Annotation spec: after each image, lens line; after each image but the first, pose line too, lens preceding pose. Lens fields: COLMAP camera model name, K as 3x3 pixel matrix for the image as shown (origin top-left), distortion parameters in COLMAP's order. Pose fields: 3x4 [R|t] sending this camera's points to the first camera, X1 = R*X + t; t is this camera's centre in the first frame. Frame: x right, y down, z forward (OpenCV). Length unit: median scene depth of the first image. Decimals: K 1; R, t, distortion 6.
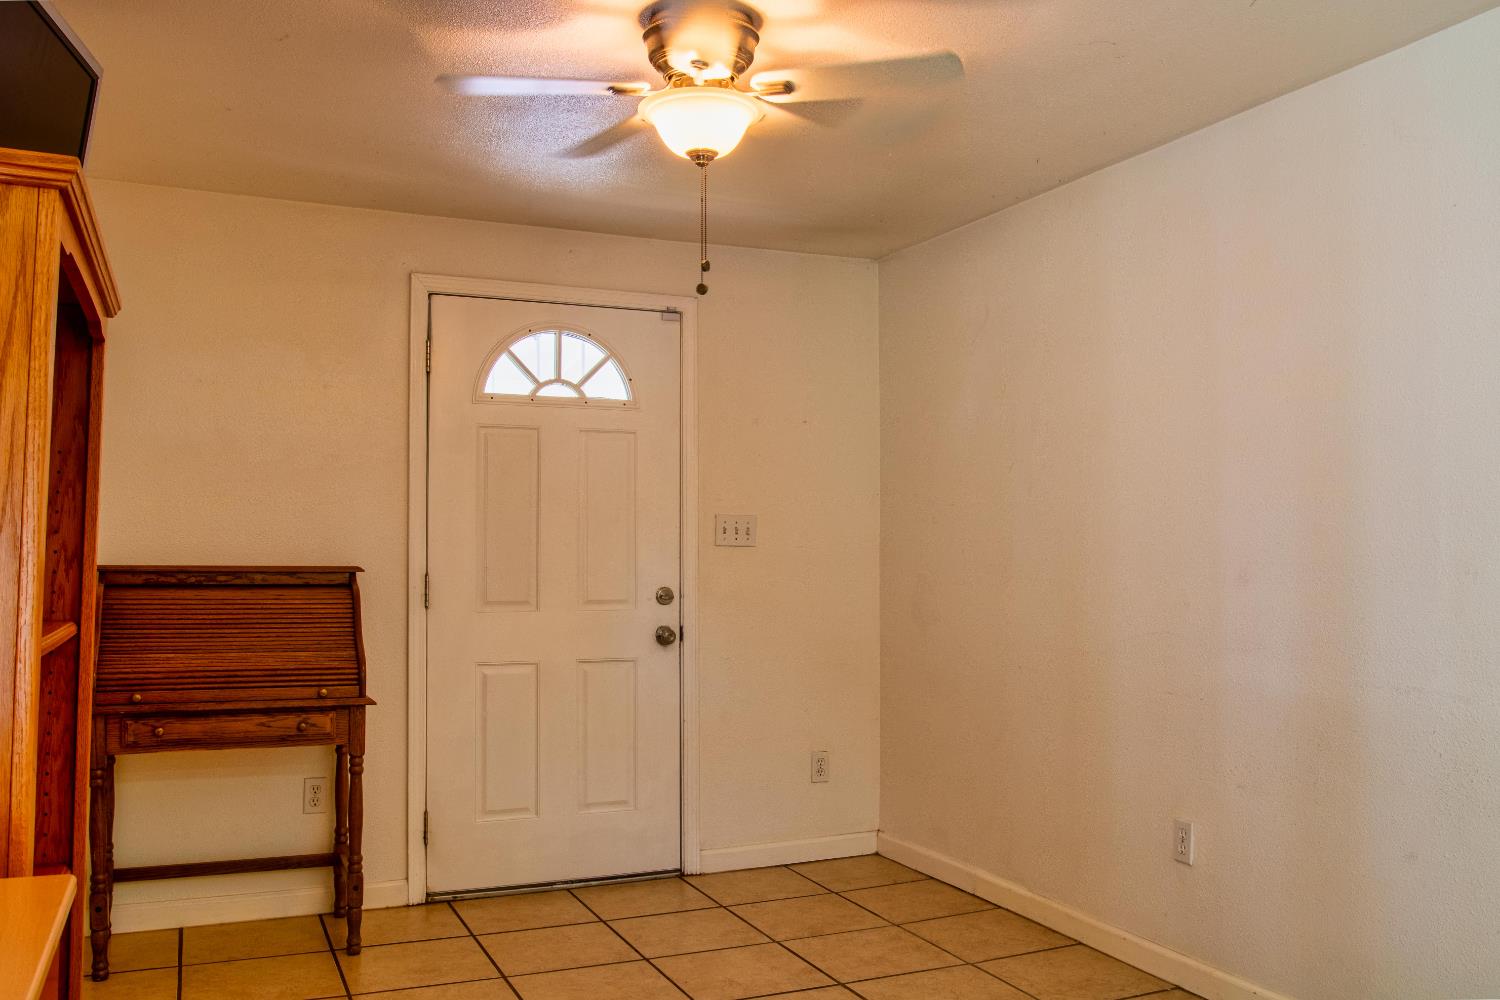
lens RADIAL K [[1267.1, 0, 750.0], [0, 1267.1, 500.0], [0, 0, 1]] dist [-0.104493, 0.109138]
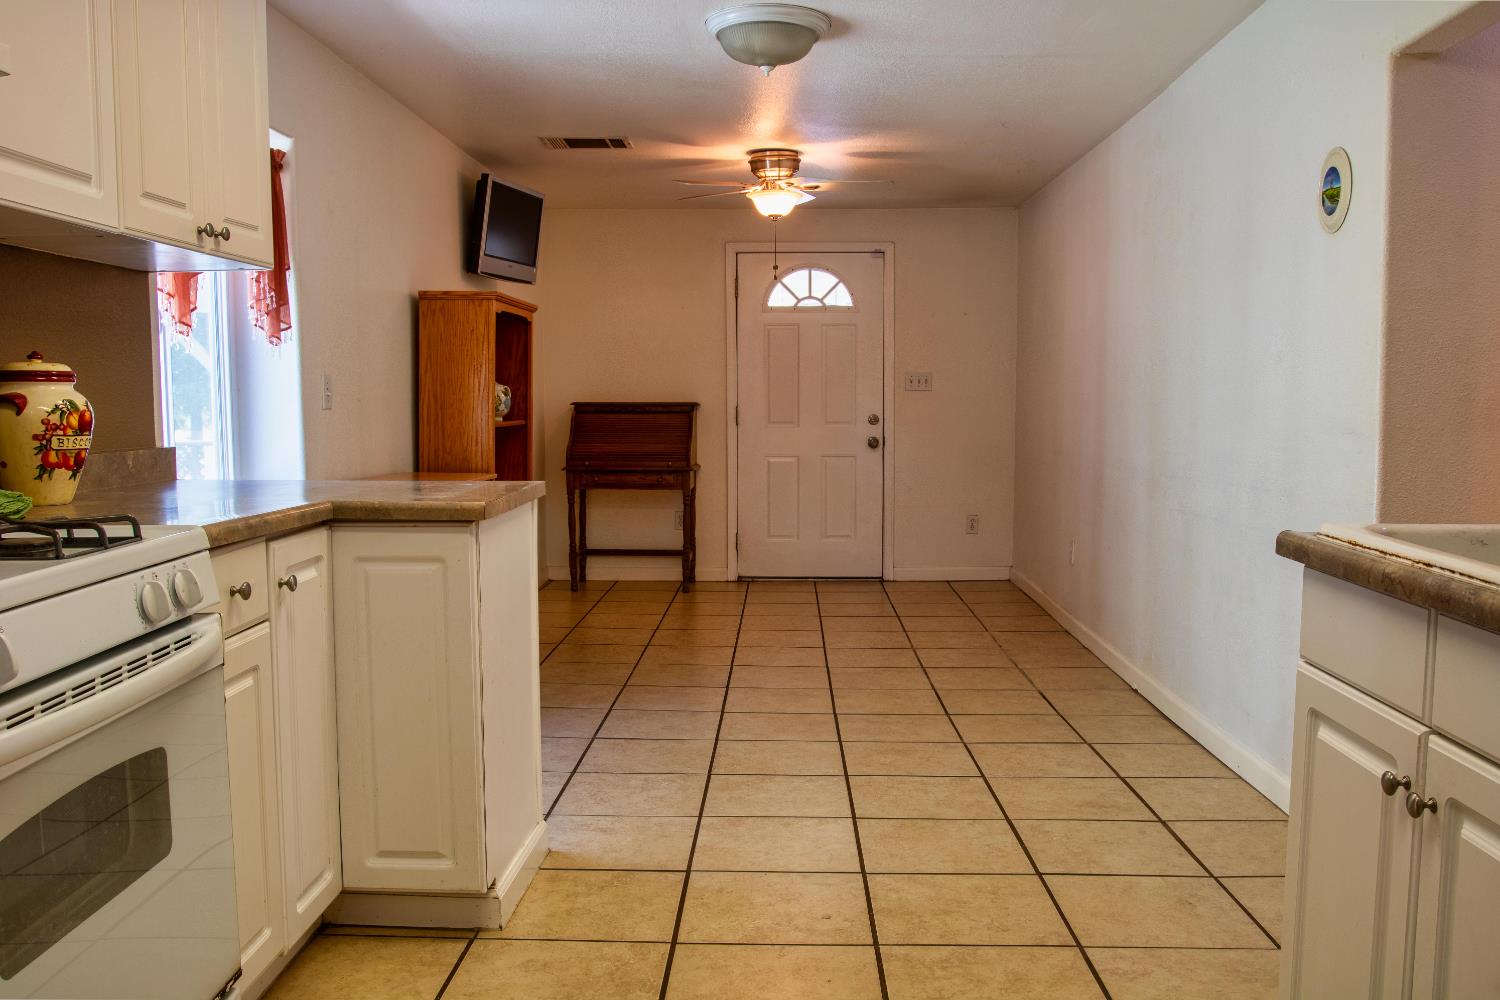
lens RADIAL K [[1267.1, 0, 750.0], [0, 1267.1, 500.0], [0, 0, 1]] dist [-0.104493, 0.109138]
pose [[0.900985, 0.032967, -0.432596, 0.549617], [0.020667, 0.992716, 0.118696, -0.024502], [0.433358, -0.115884, 0.893740, -0.650151]]
